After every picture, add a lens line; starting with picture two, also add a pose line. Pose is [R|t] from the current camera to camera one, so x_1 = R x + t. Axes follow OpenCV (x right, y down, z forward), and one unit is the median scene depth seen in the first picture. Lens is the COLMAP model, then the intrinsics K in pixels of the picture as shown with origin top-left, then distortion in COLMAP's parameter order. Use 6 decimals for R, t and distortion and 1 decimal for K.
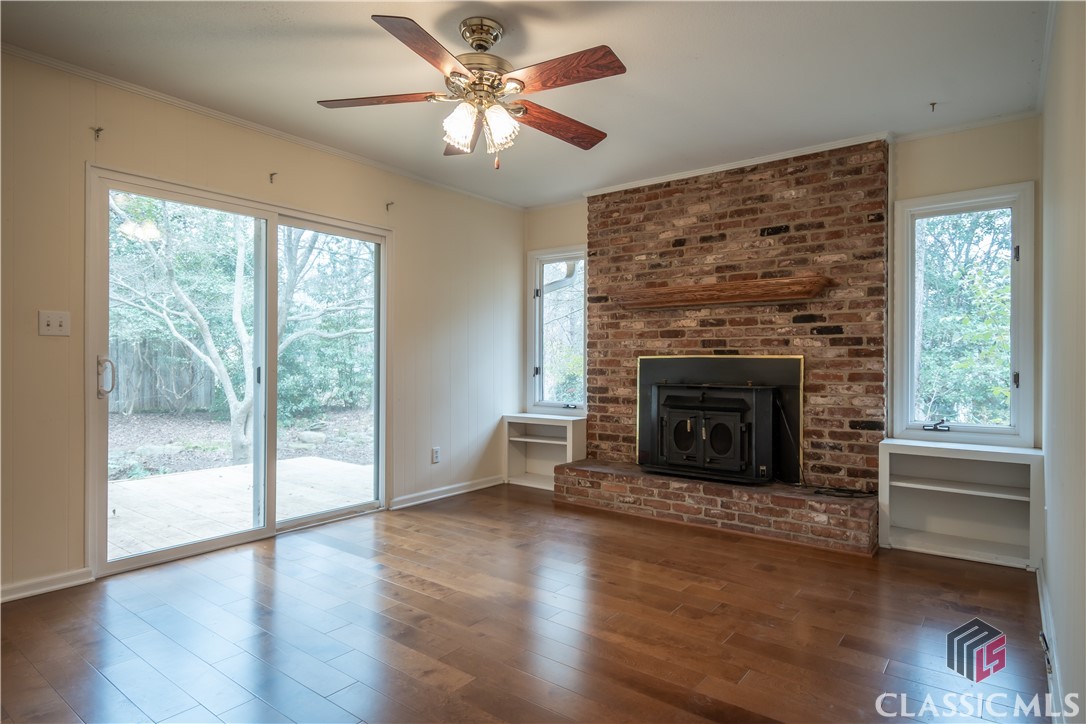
lens RADIAL K [[601.8, 0, 529.2], [0, 601.8, 364.0], [0, 0, 1]] dist [0.001305, -0.001474]
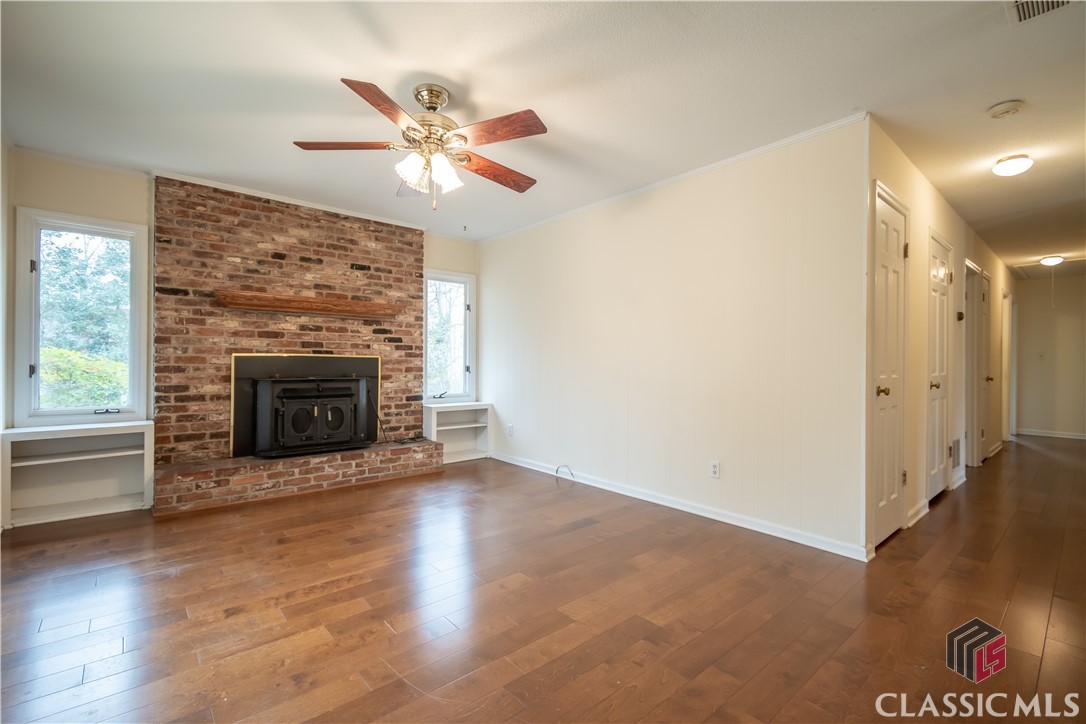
lens RADIAL K [[488.4, 0, 544.6], [0, 488.4, 363.0], [0, 0, 1]] dist [0.003686, -0.002773]
pose [[0.180542, -0.003035, 0.983563, -0.628295], [-0.004172, 0.999984, 0.003852, -0.002373], [-0.983558, -0.004799, 0.180526, 0.355344]]
